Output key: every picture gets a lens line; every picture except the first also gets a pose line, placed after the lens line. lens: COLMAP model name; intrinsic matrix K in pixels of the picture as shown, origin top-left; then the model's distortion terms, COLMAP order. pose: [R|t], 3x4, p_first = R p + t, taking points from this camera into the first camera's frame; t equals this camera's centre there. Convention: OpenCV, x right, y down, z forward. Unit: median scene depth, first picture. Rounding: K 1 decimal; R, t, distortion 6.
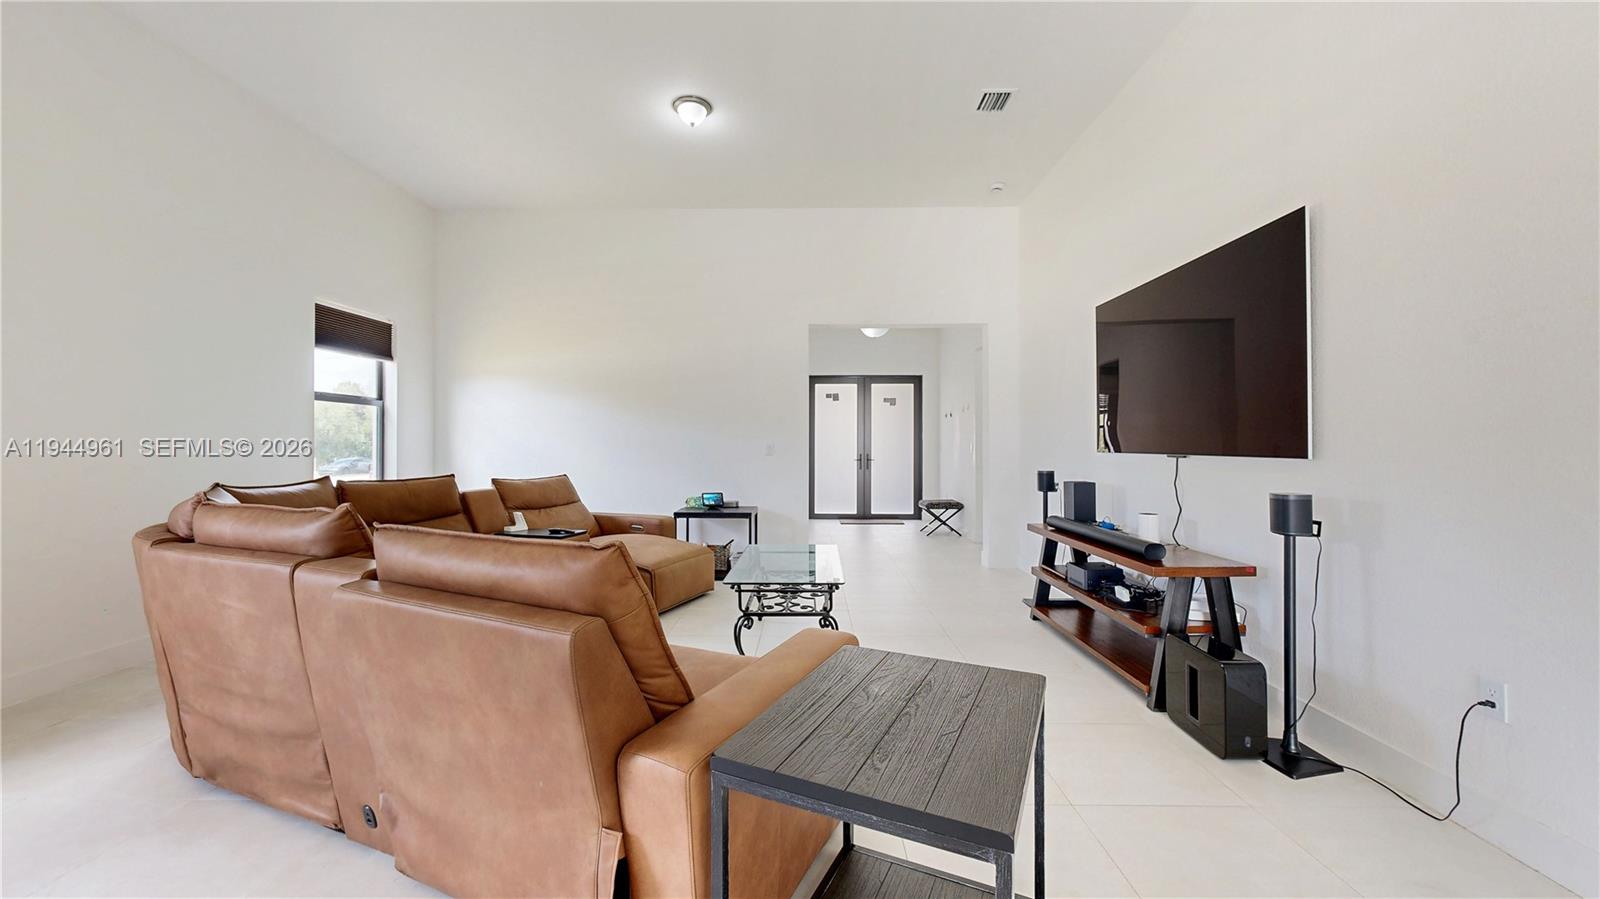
lens RADIAL K [[597.3, 0, 803.2], [0, 597.3, 441.5], [0, 0, 1]] dist [0.000280, 0.000200]
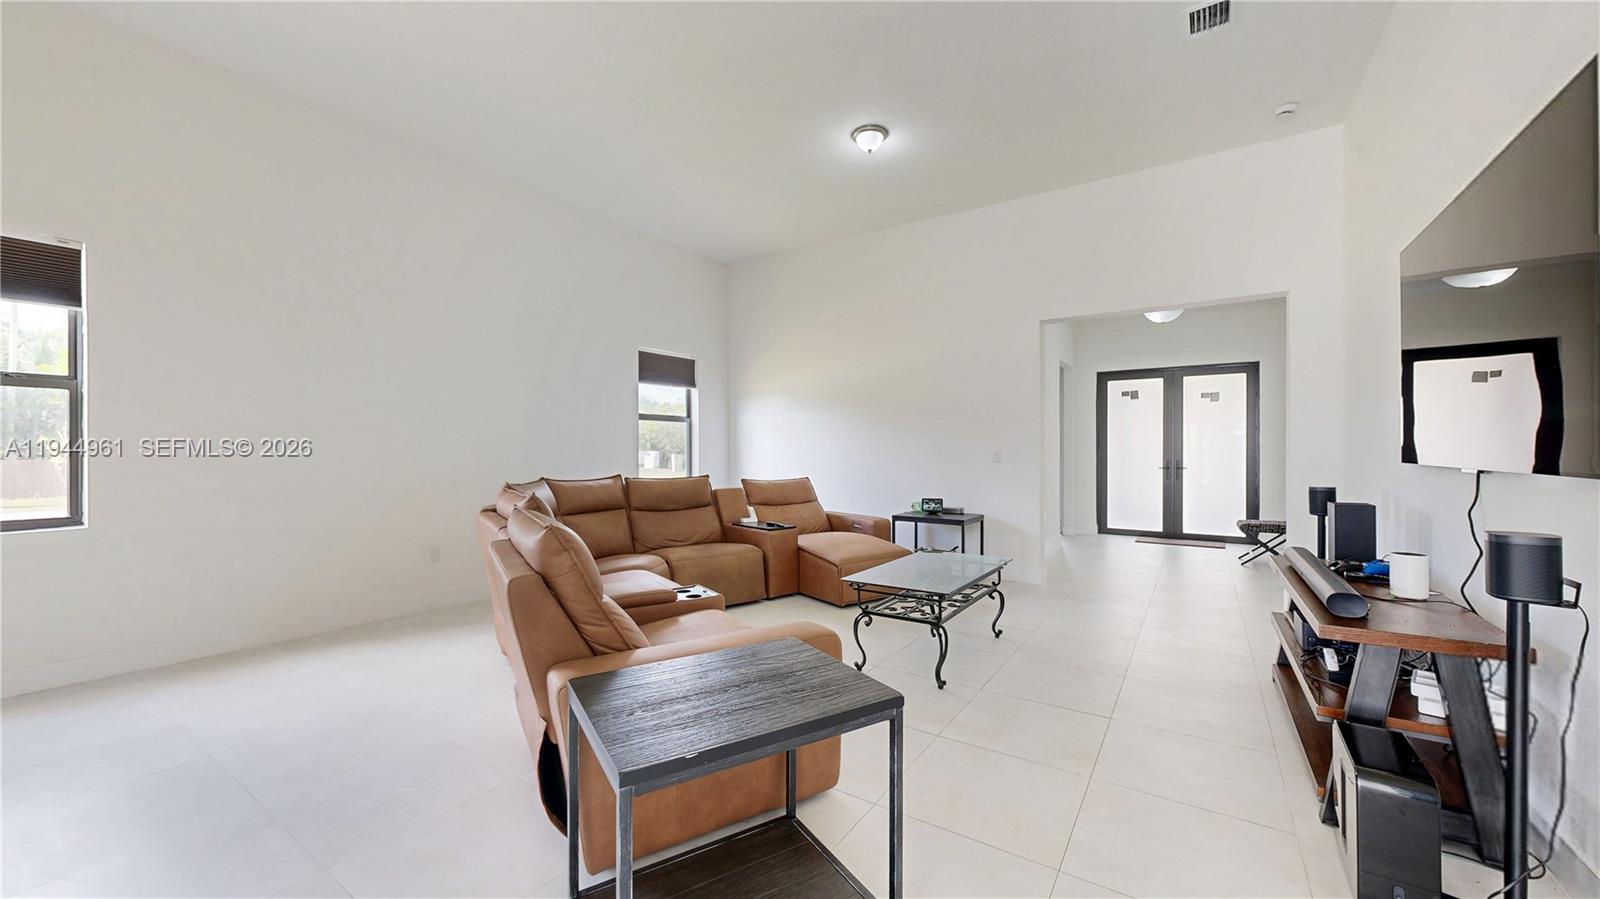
lens RADIAL K [[597.3, 0, 805.3], [0, 597.3, 455.9], [0, 0, 1]] dist [0.000280, 0.000200]
pose [[0.838944, 0.003488, -0.544206, 0.231755], [0.005765, 0.999866, 0.015295, -0.003736], [0.544187, -0.015969, 0.838812, 0.029429]]
